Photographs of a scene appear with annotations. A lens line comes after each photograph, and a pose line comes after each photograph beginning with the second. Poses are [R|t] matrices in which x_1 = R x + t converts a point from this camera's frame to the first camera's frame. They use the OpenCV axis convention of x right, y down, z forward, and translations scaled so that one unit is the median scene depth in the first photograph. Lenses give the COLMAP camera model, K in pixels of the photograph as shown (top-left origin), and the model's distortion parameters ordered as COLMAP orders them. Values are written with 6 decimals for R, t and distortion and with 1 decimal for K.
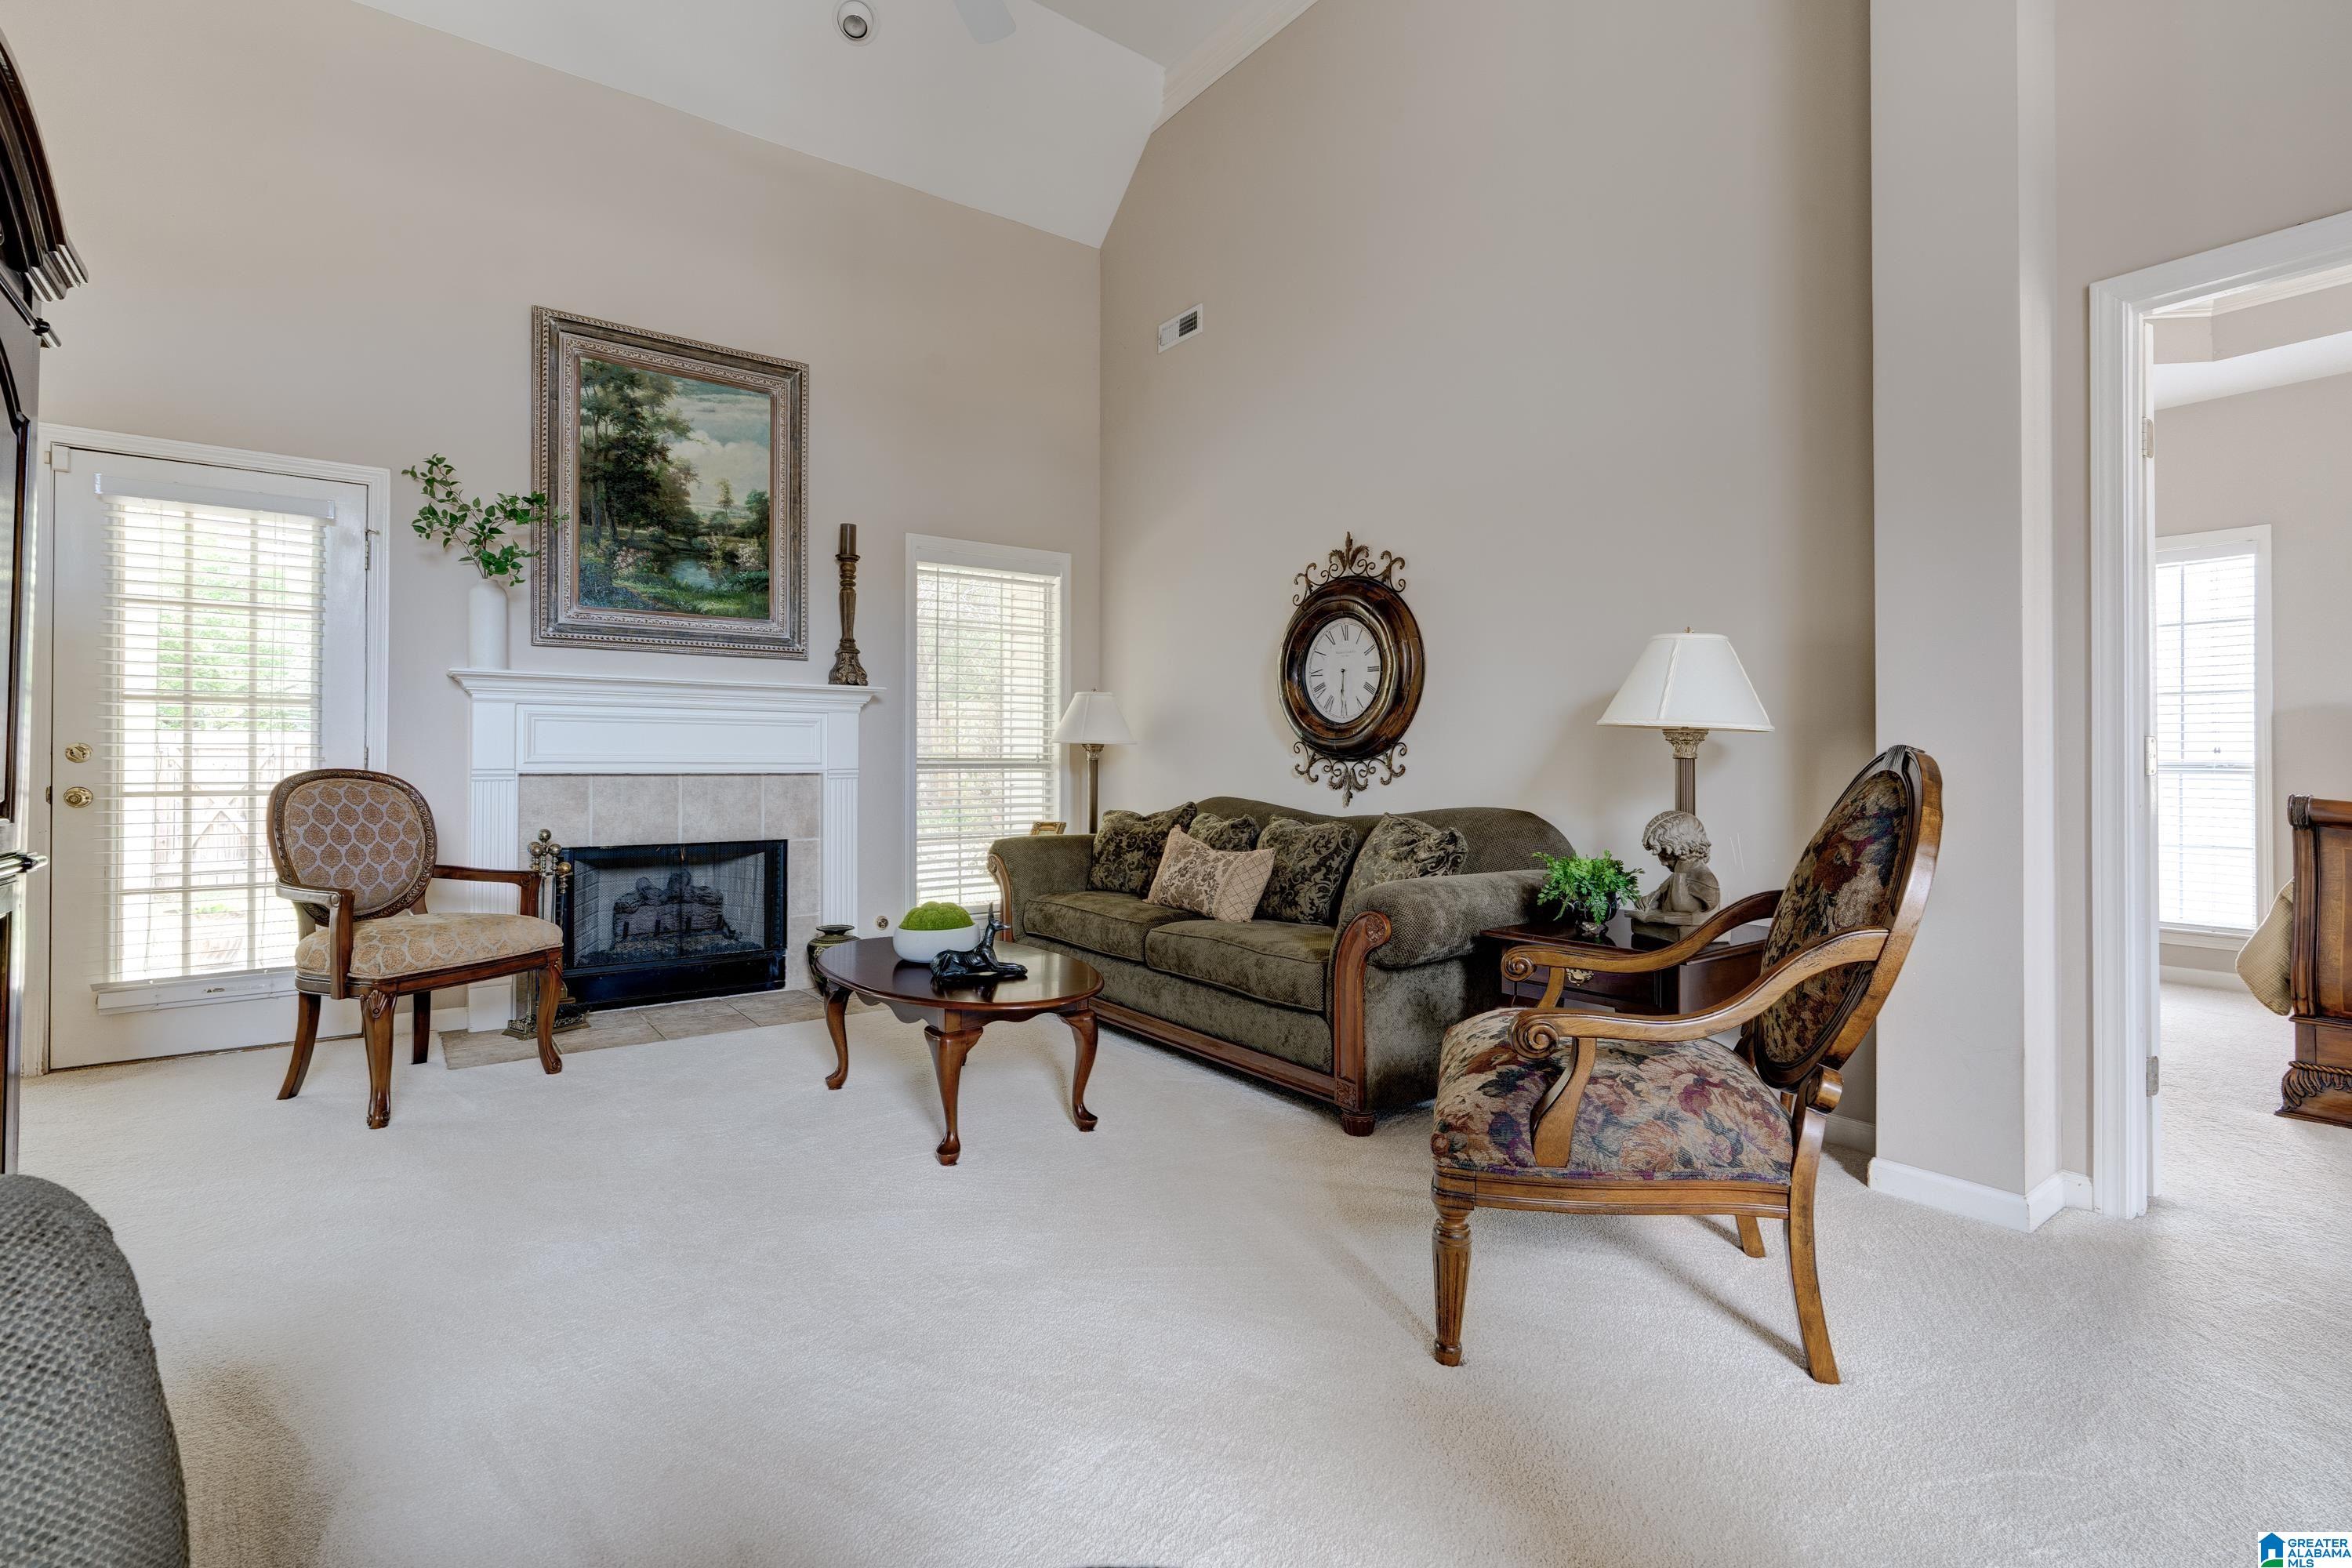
lens RADIAL K [[1076.7, 0, 1163.2], [0, 1076.7, 759.3], [0, 0, 1]] dist [-0.008802, 0.003833]
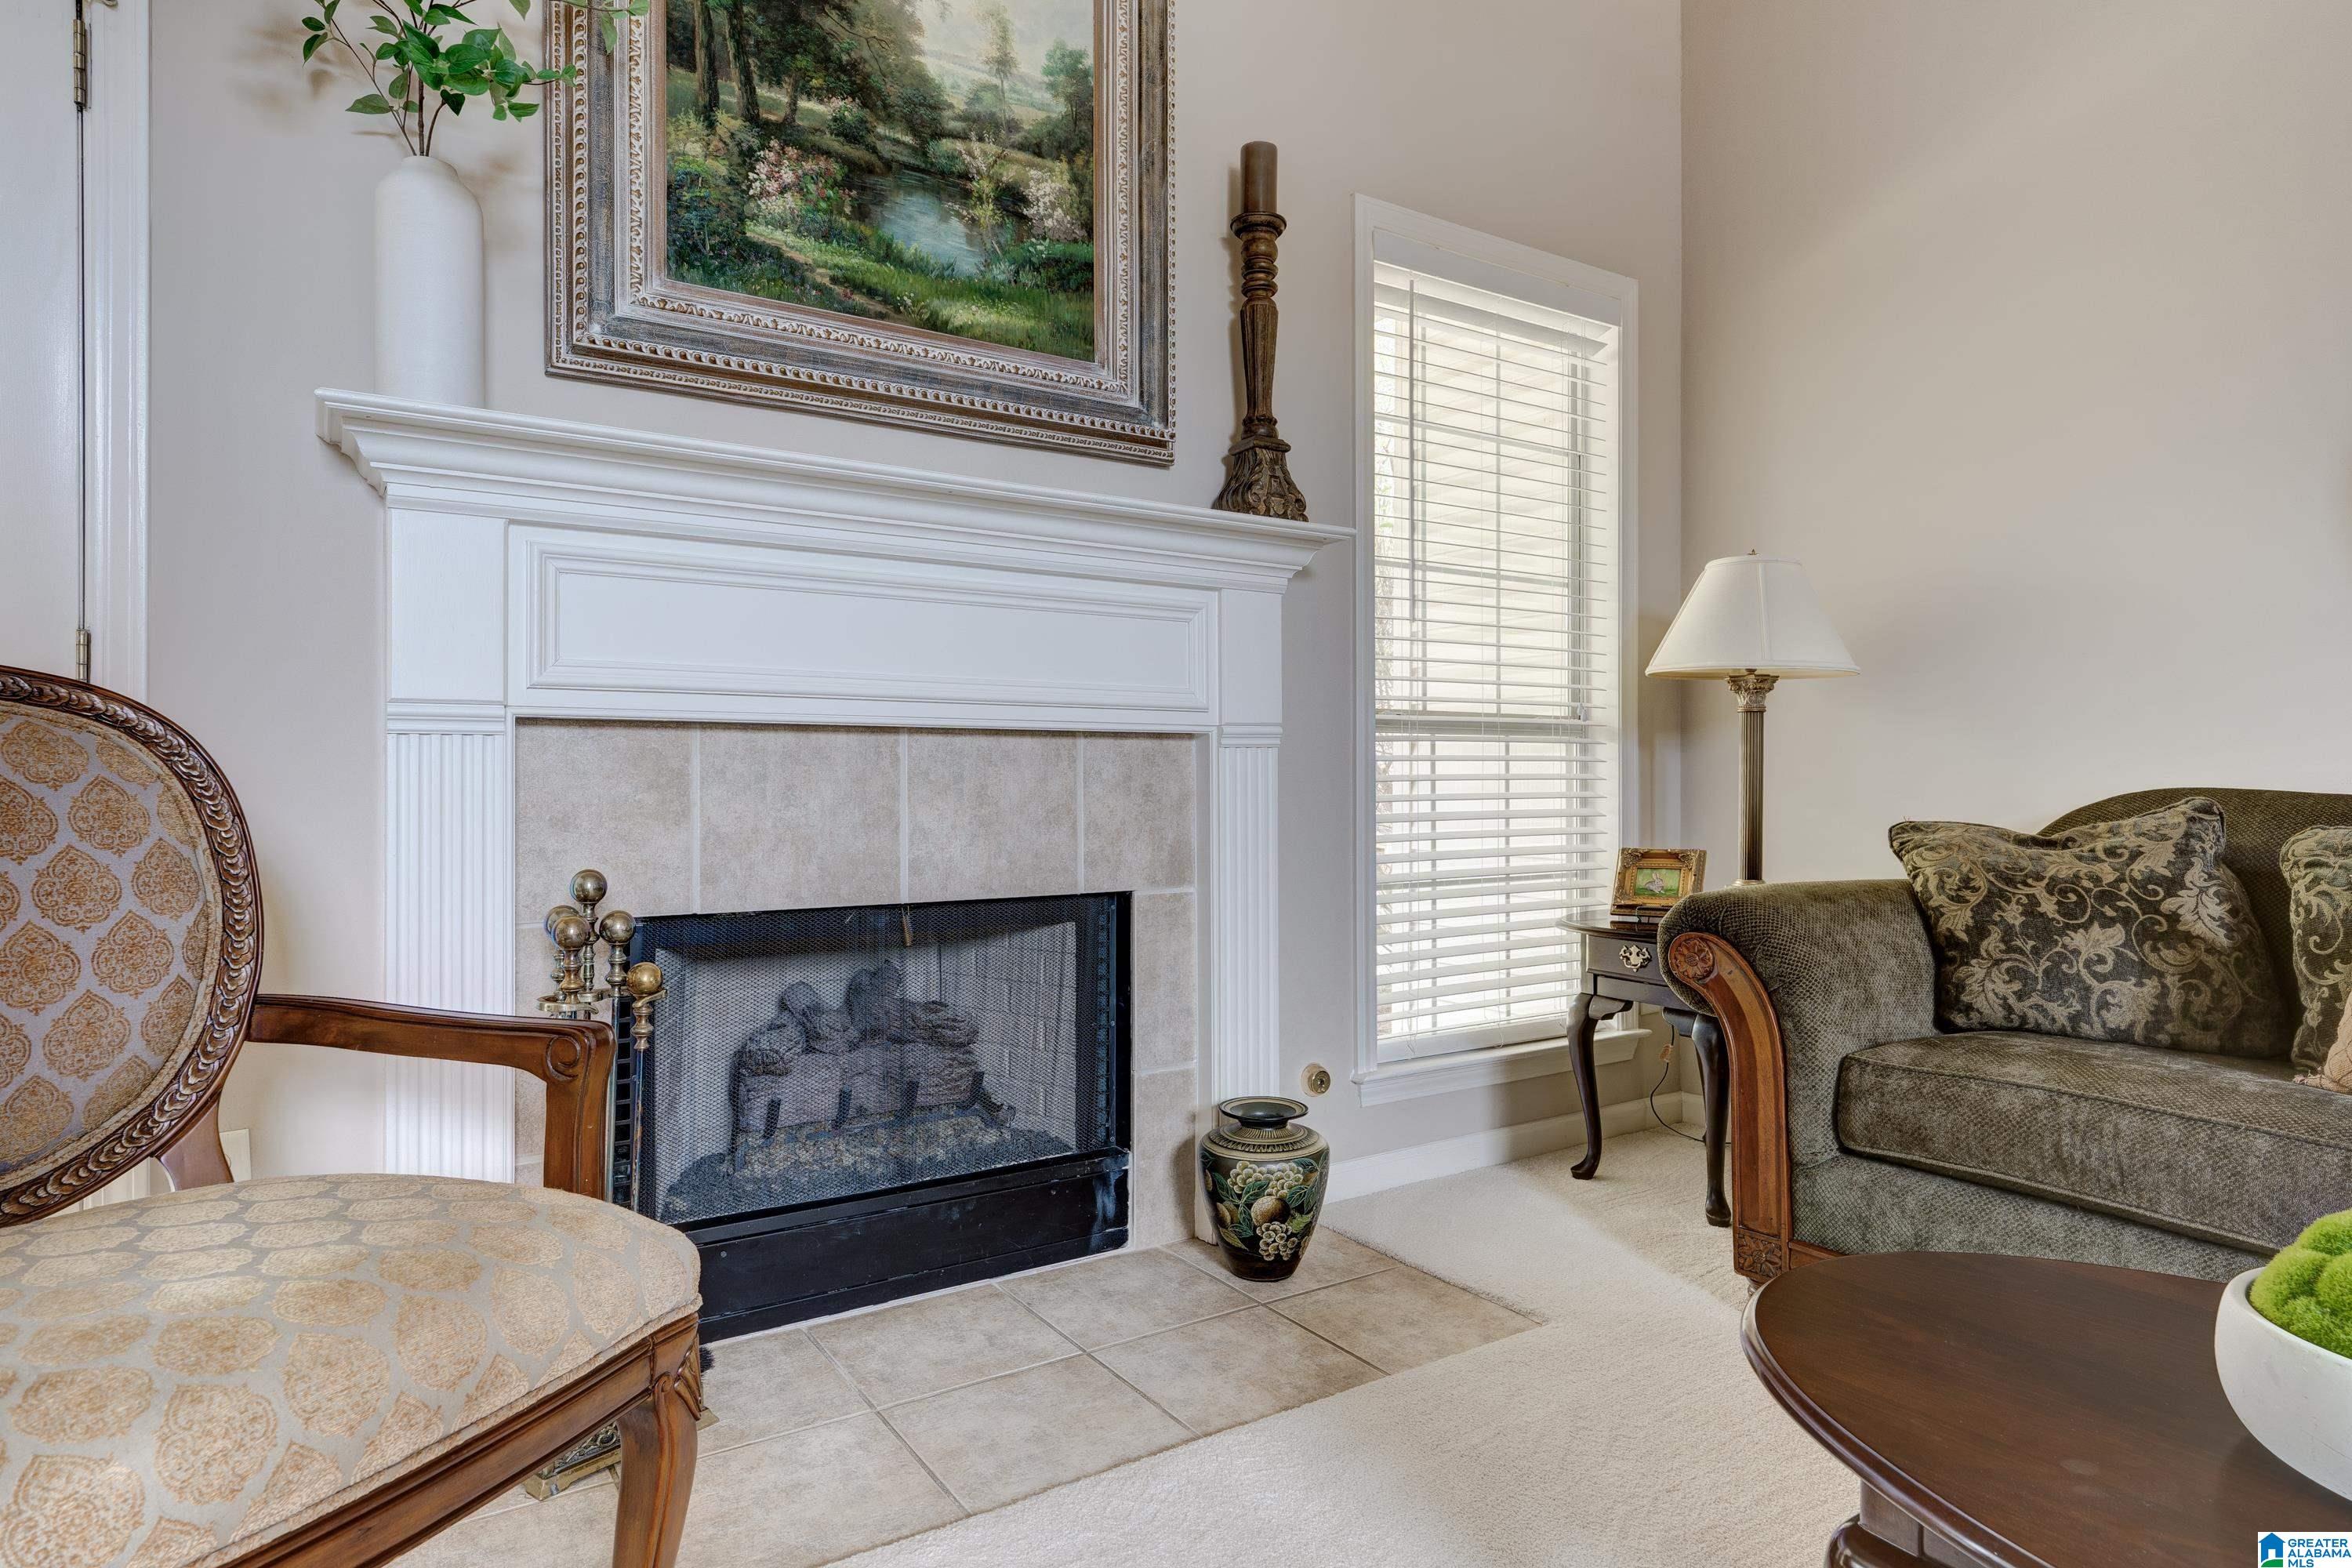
lens RADIAL K [[1324.8, 0, 1177.8], [0, 1324.8, 774.0], [0, 0, 1]] dist [0.004131, 0.001190]
pose [[0.998545, -0.002049, -0.053889, -0.325576], [0.002199, 0.999994, 0.002722, 0.029748], [0.053883, -0.002836, 0.998543, 0.520835]]
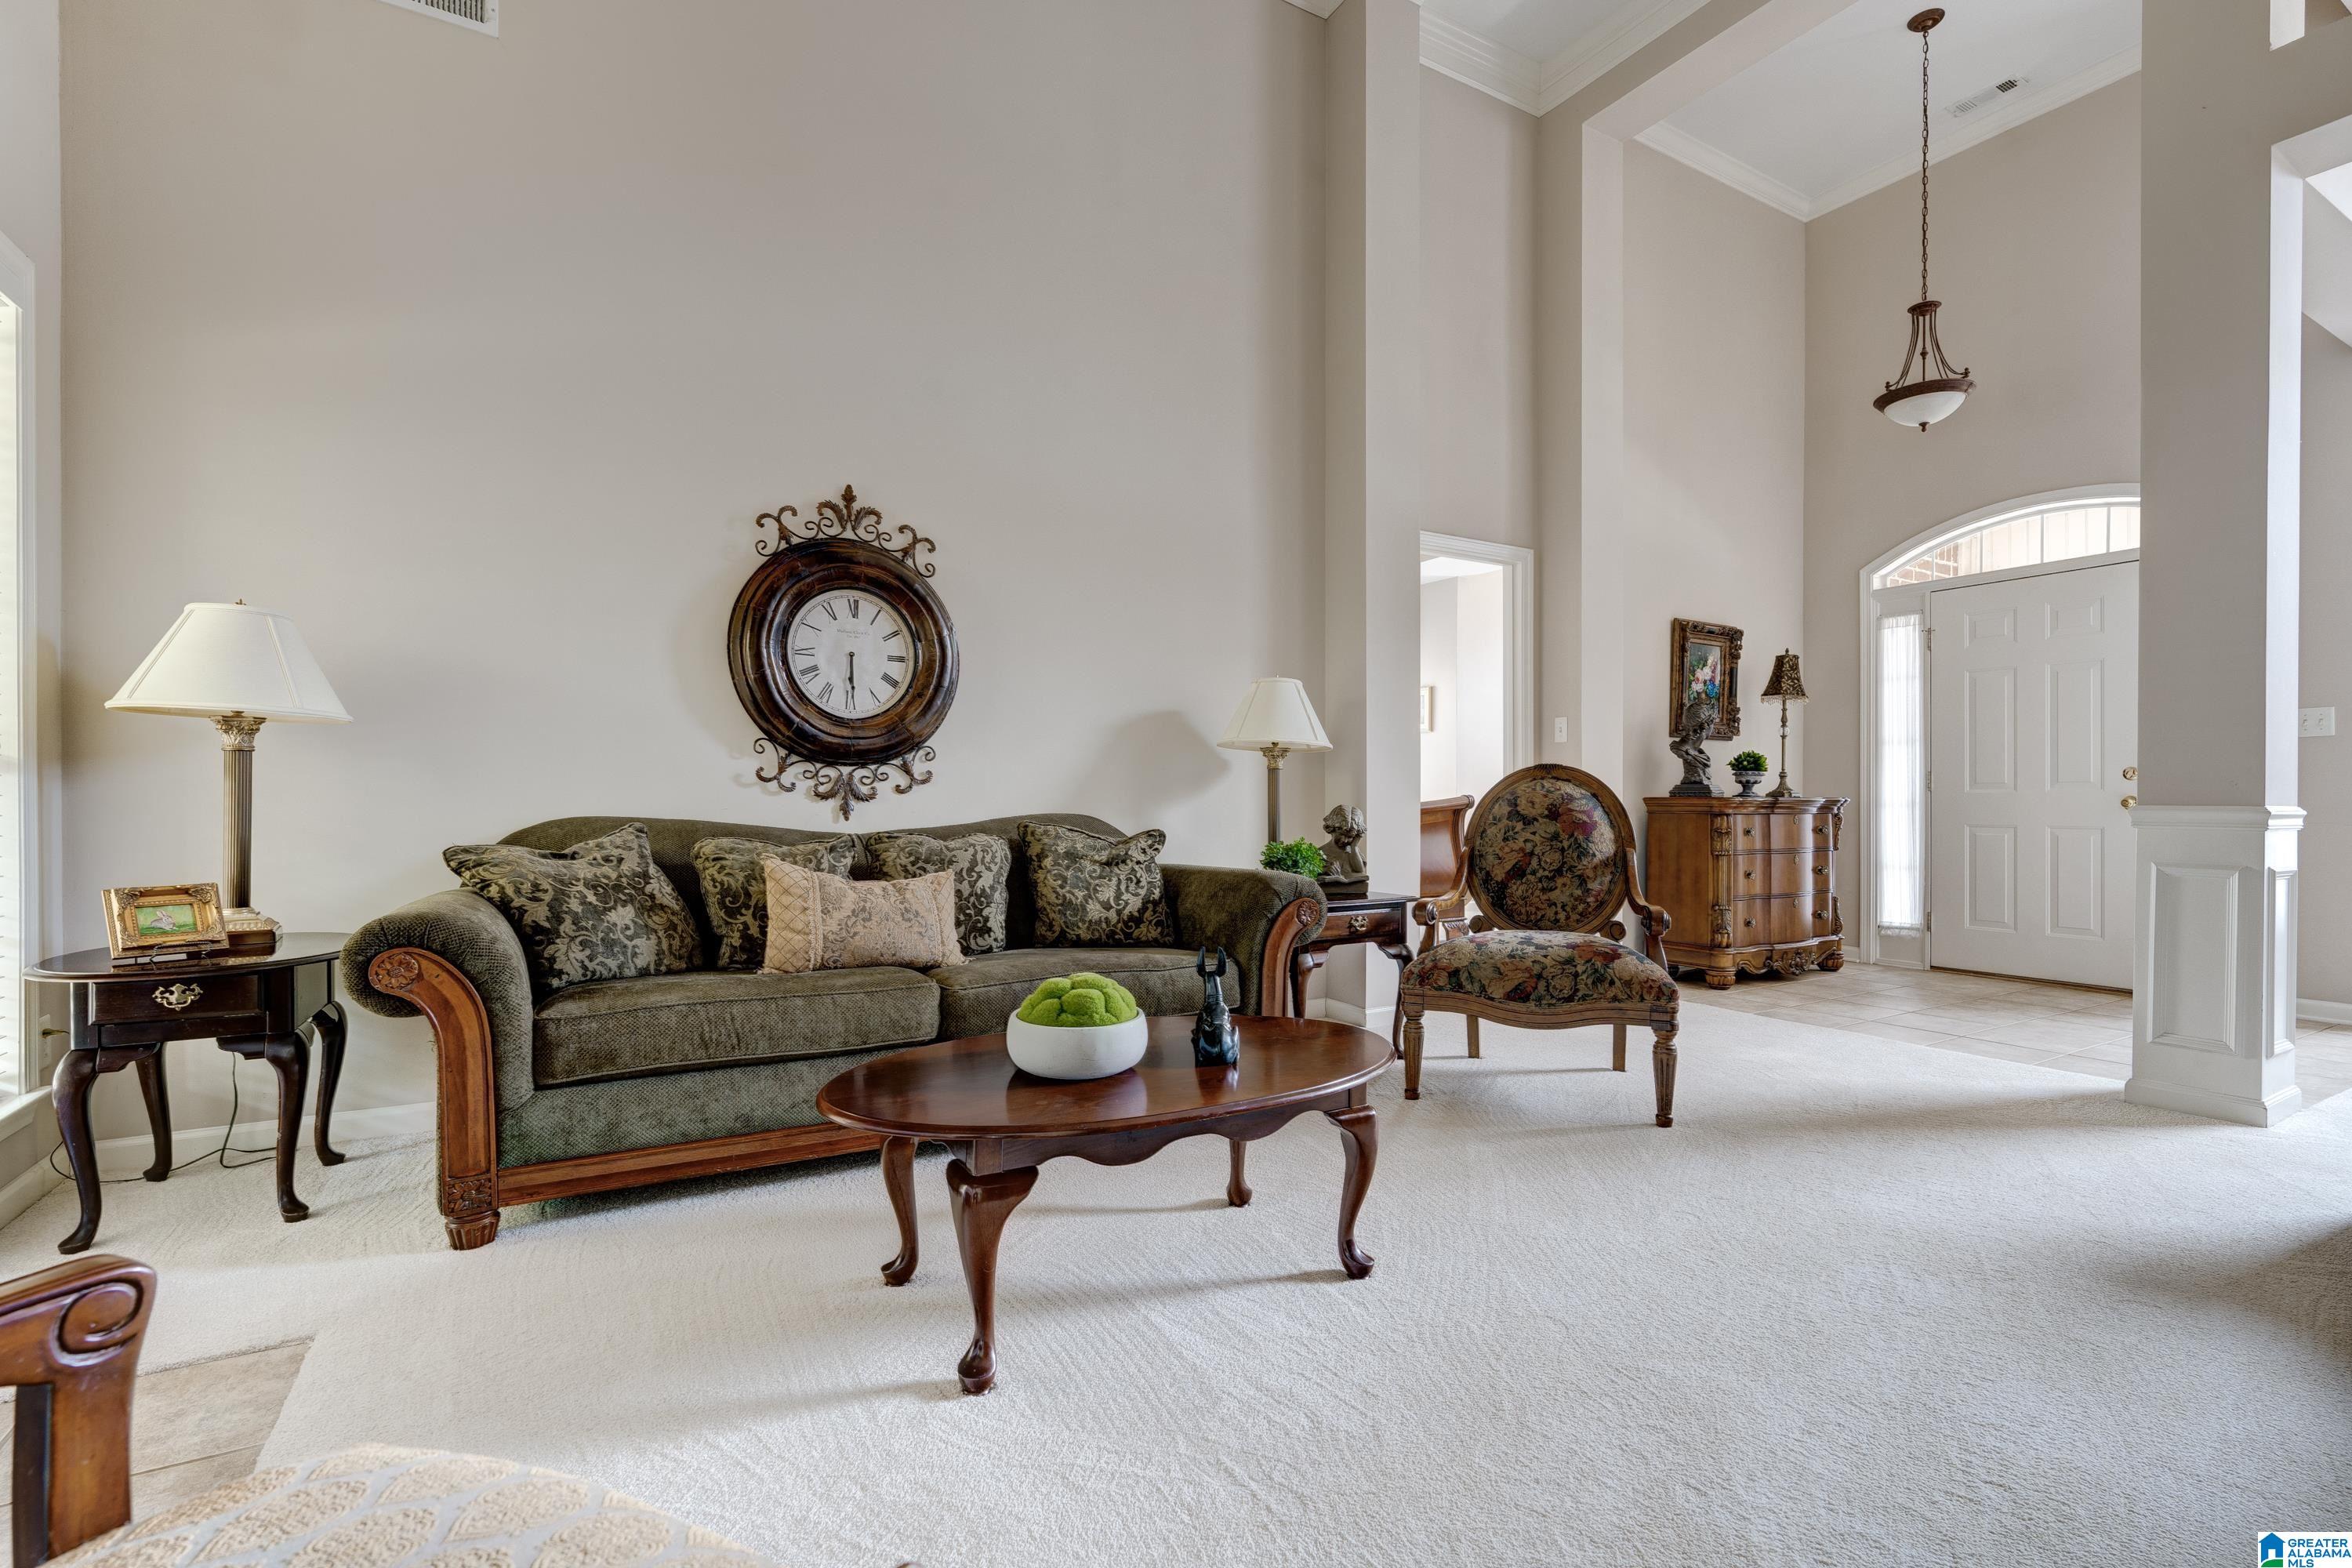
lens RADIAL K [[1076.7, 0, 1174.7], [0, 1076.7, 799.6], [0, 0, 1]] dist [-0.008802, 0.003833]
pose [[0.105990, -0.005662, 0.994351, -0.588895], [-0.007503, 0.999951, 0.006493, 0.019692], [-0.994339, -0.008149, 0.105942, 0.636999]]
